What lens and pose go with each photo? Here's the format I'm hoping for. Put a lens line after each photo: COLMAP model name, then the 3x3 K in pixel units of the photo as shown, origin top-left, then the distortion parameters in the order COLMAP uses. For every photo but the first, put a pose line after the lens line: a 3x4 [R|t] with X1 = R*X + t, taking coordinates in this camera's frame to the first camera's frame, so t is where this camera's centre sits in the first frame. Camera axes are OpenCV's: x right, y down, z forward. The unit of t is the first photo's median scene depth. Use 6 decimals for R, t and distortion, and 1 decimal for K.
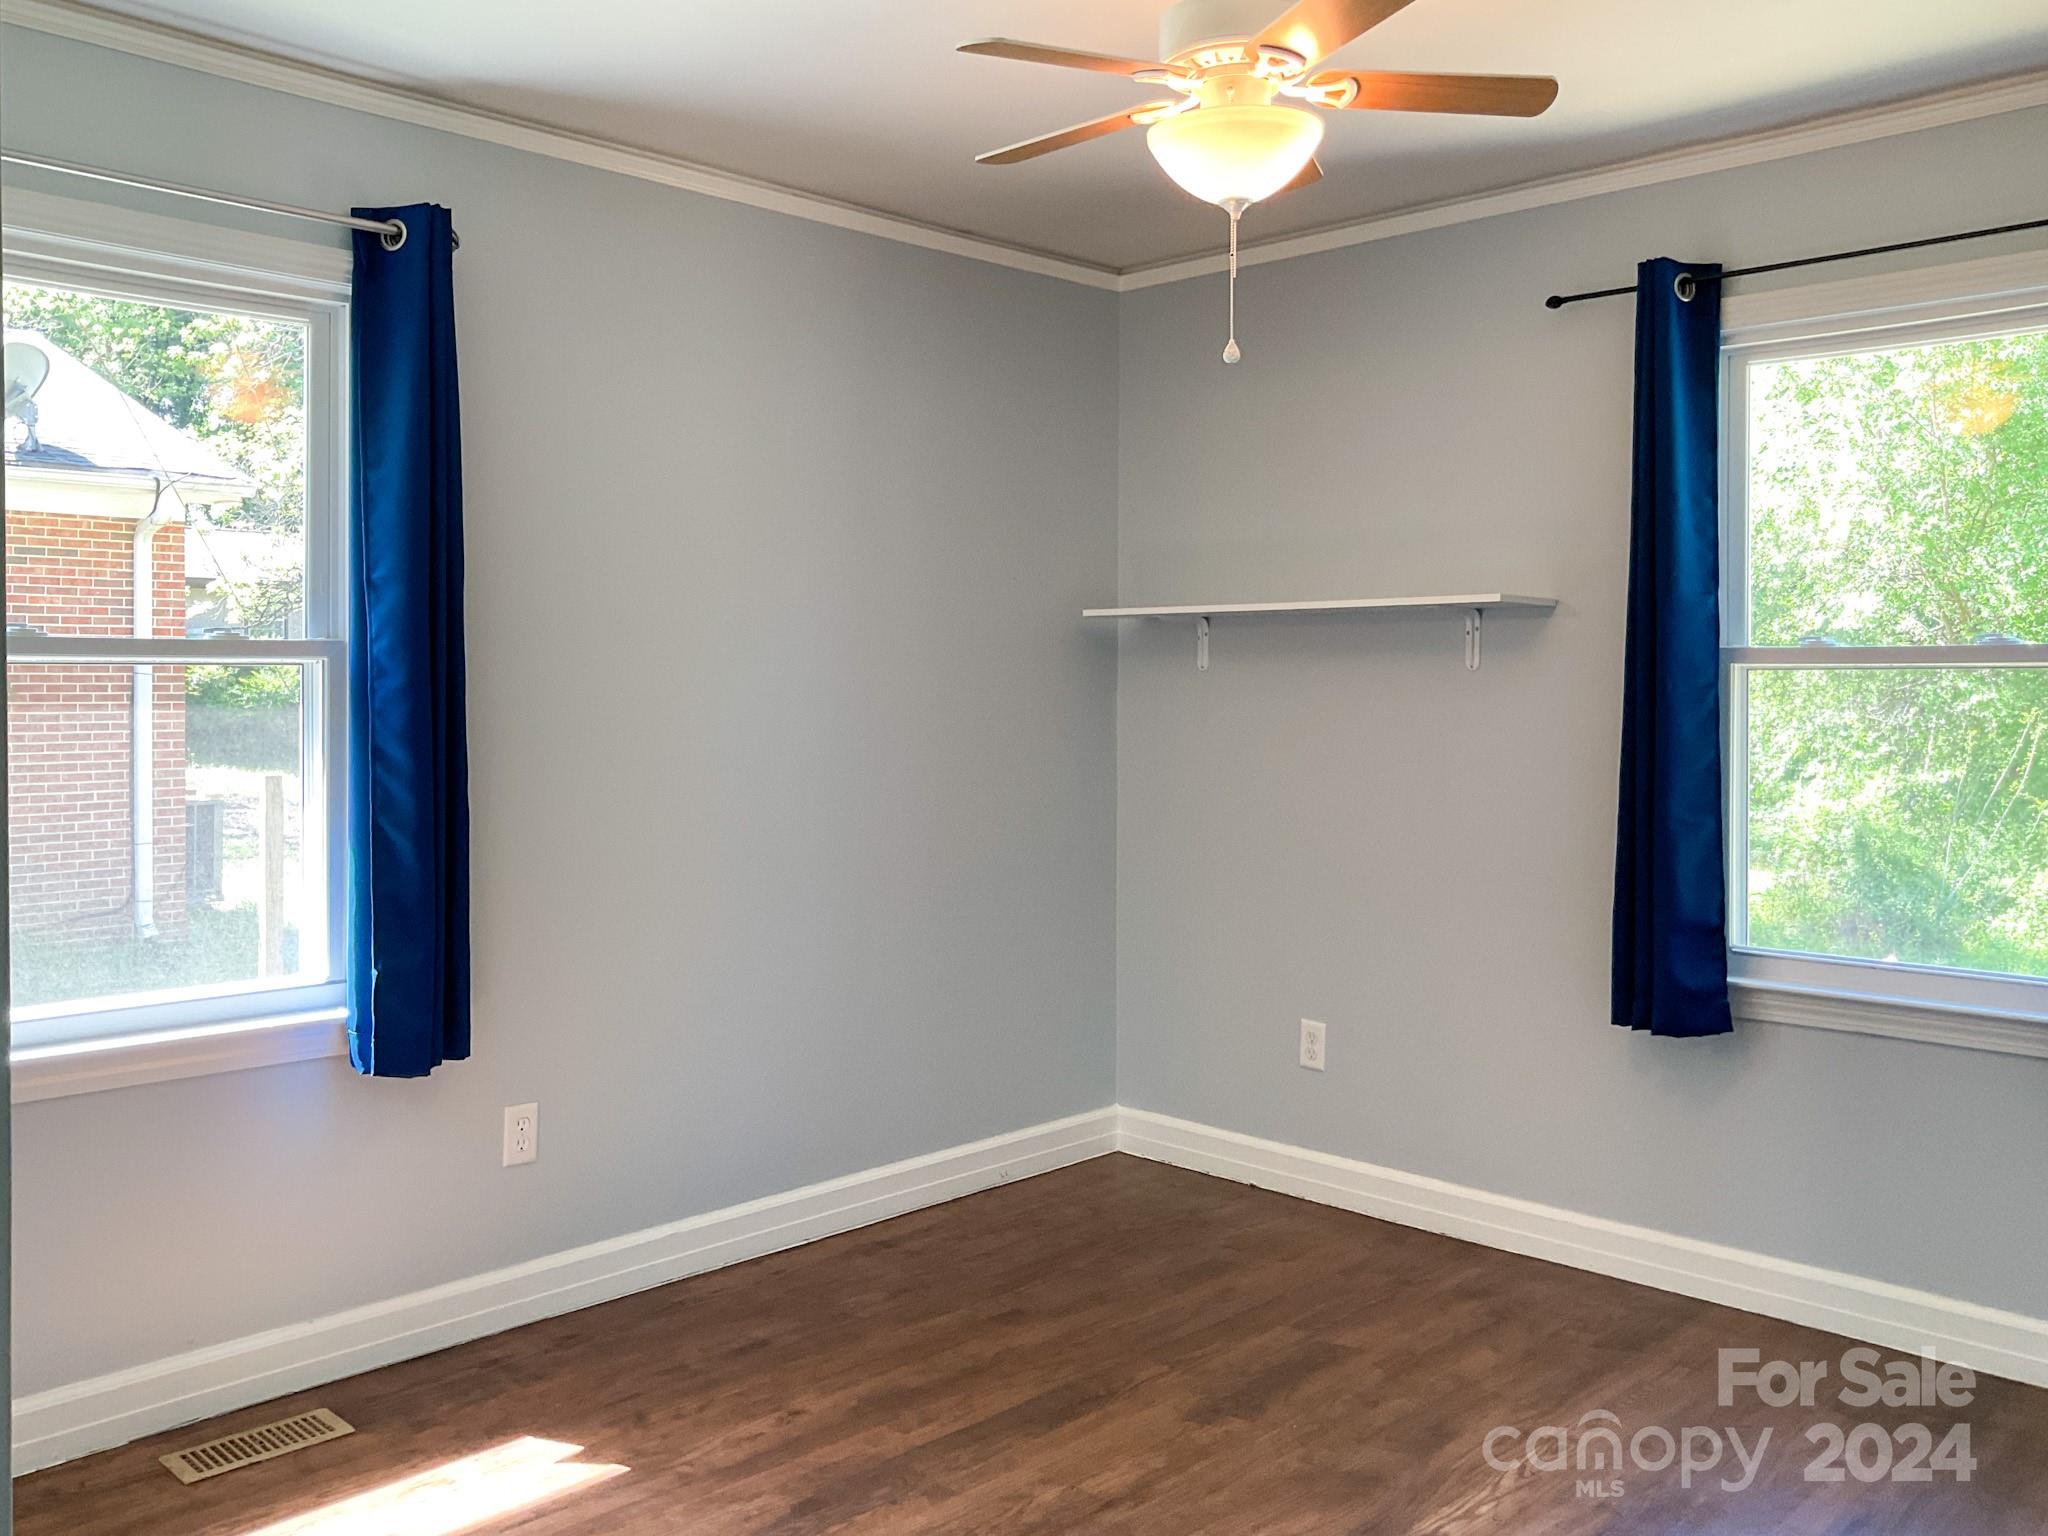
lens RADIAL K [[1783.3, 0, 1024.0], [0, 1783.3, 768.0], [0, 0, 1]] dist [-0.007128, 0.049304]
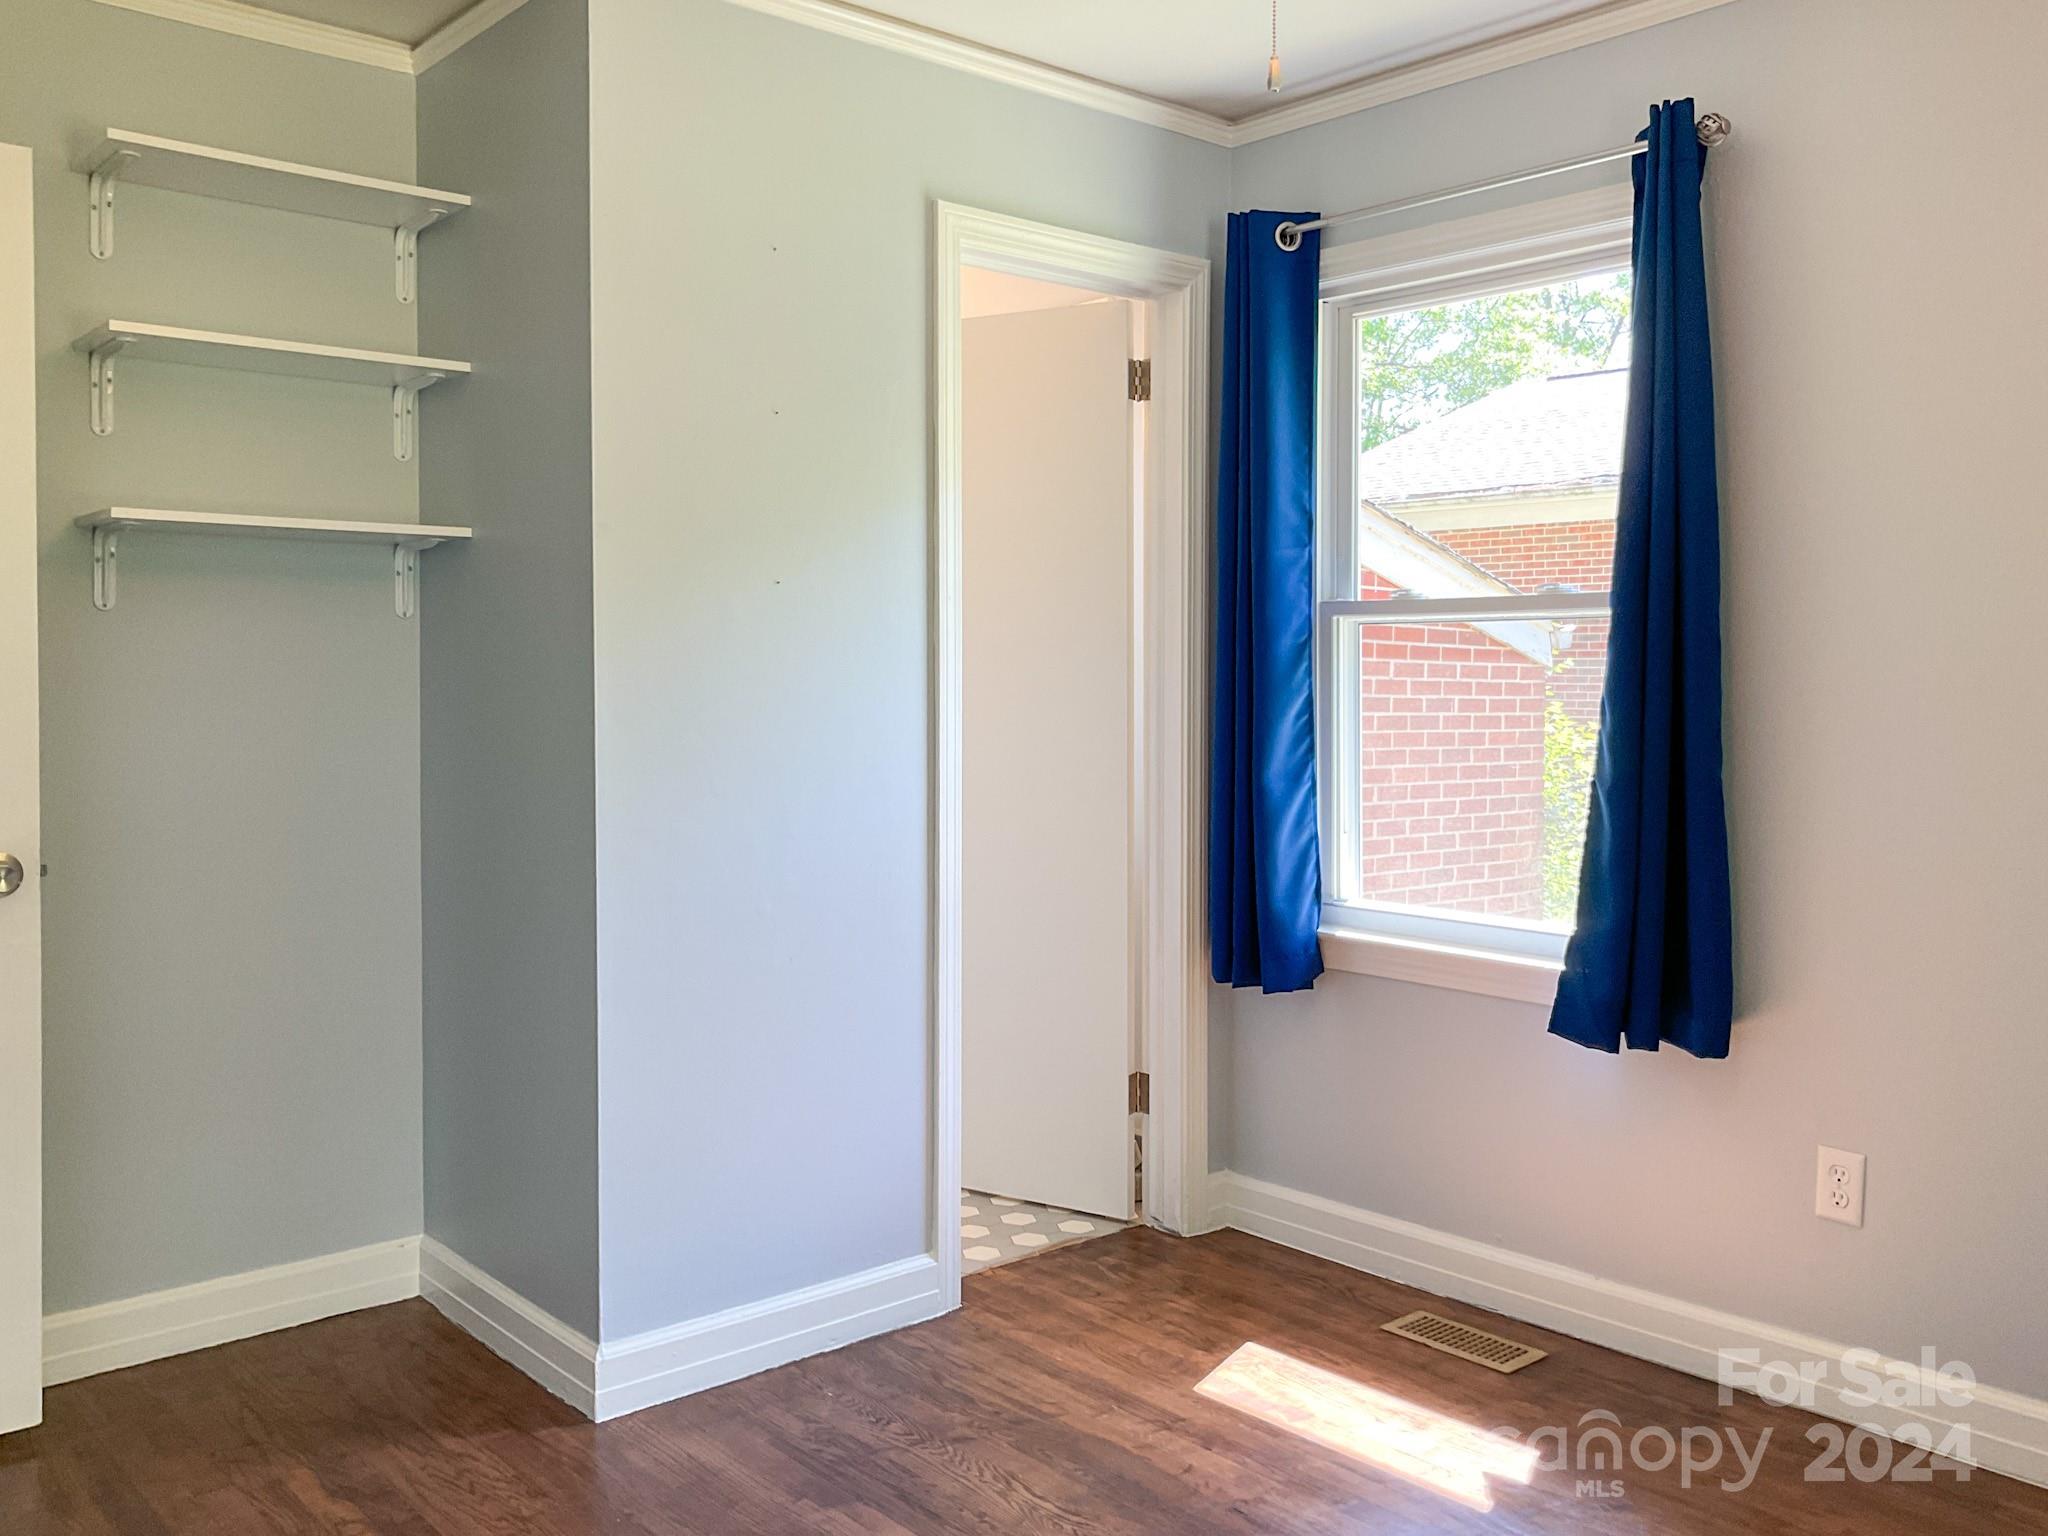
lens RADIAL K [[1783.3, 0, 1024.0], [0, 1783.3, 768.0], [0, 0, 1]] dist [-0.007128, 0.049304]
pose [[-0.069551, 0.056346, -0.995986, 0.643114], [-0.057668, 0.996507, 0.060402, -0.015281], [0.995910, 0.061638, -0.066059, 0.789399]]
